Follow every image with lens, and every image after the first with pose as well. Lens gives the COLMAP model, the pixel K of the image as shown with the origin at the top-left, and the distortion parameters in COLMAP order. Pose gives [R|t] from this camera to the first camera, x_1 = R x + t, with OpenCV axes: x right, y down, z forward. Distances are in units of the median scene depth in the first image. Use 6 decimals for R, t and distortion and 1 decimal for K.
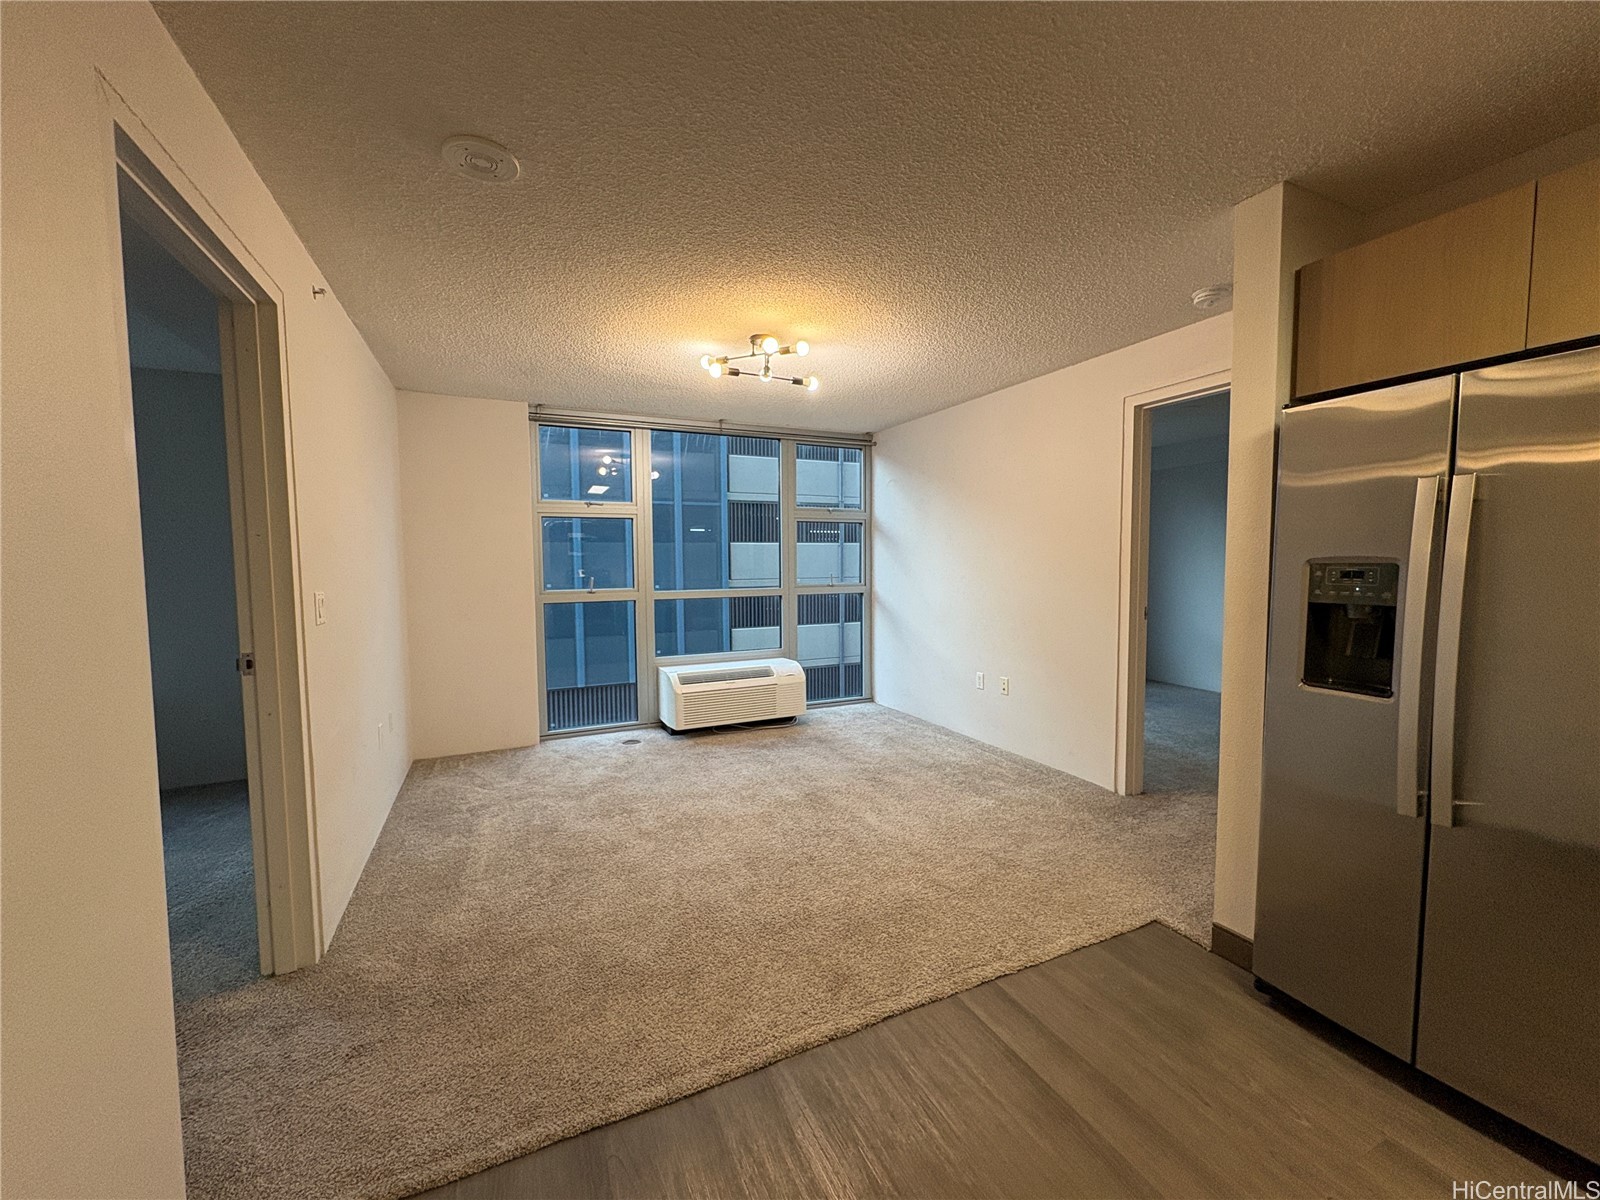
lens RADIAL K [[640.8, 0, 798.7], [0, 640.8, 603.6], [0, 0, 1]] dist [0.002227, 0.000199]
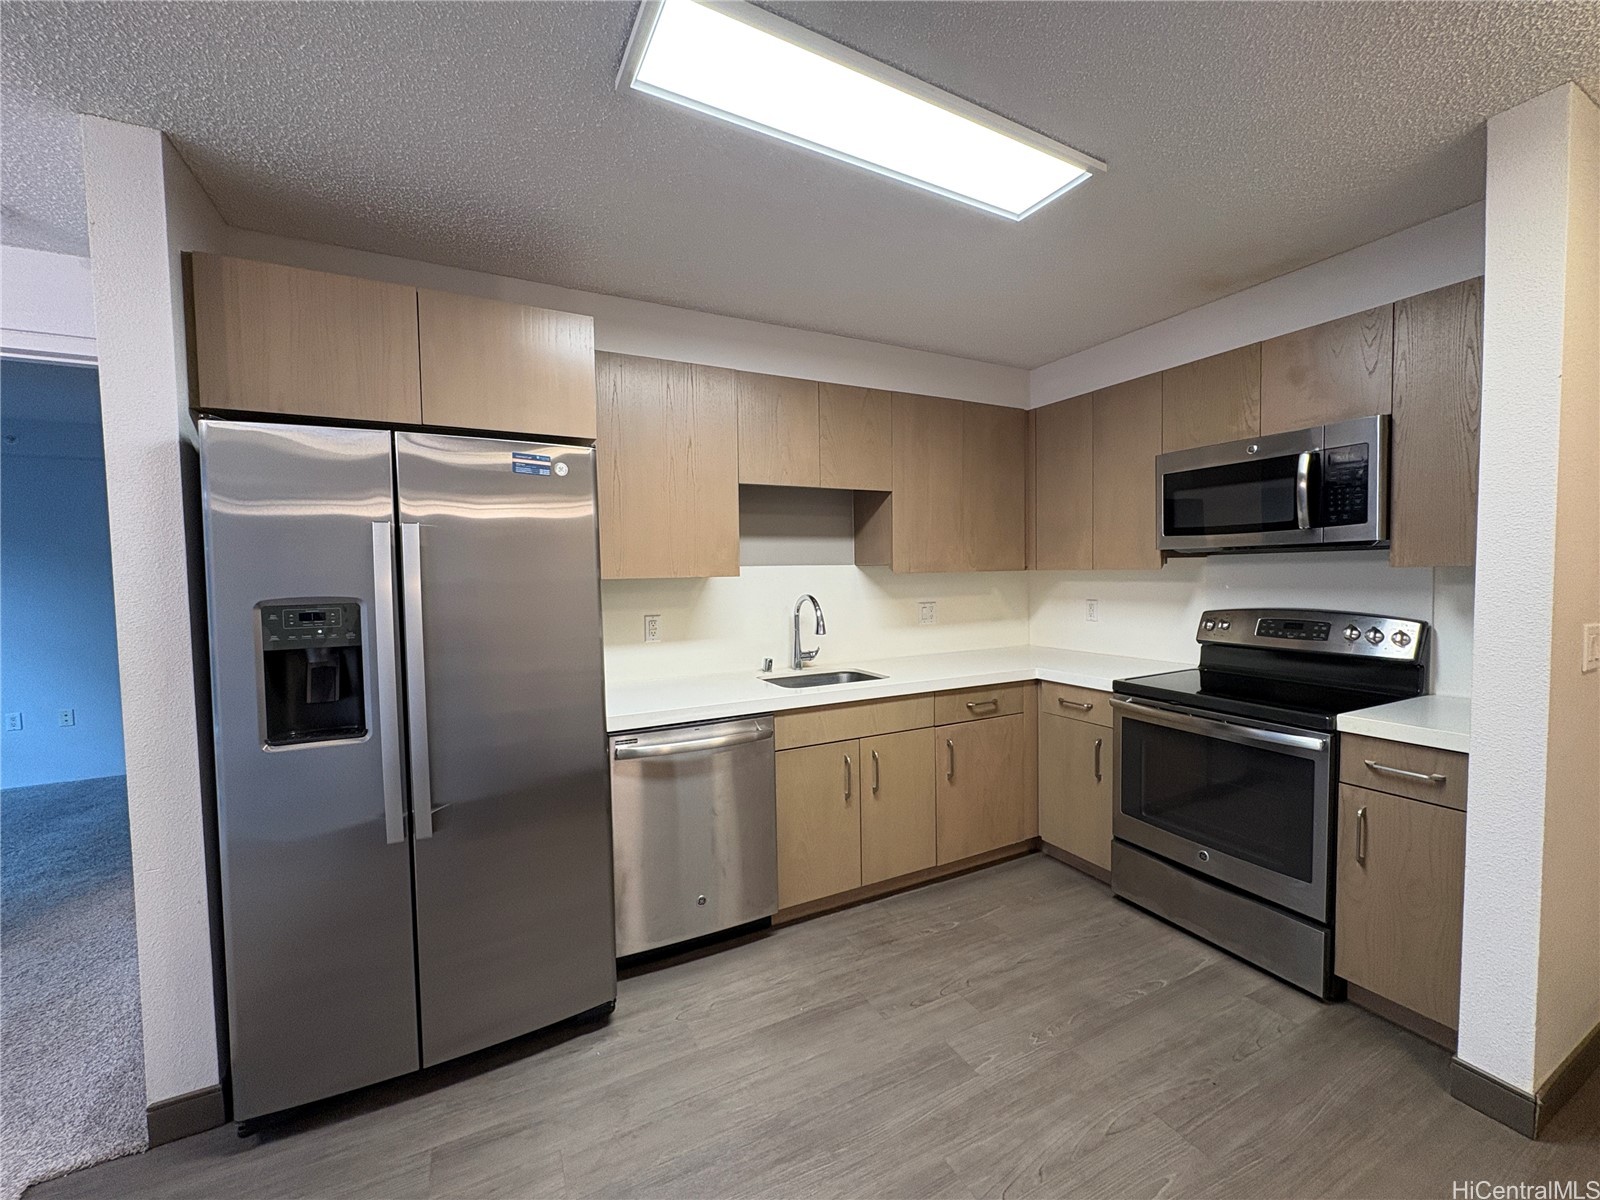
lens RADIAL K [[640.8, 0, 798.7], [0, 640.8, 603.6], [0, 0, 1]] dist [0.002227, 0.000199]
pose [[-0.028002, -0.039096, 0.998843, -0.095082], [0.089719, 0.995104, 0.041465, -0.038681], [-0.995573, 0.090777, -0.024357, 0.306103]]
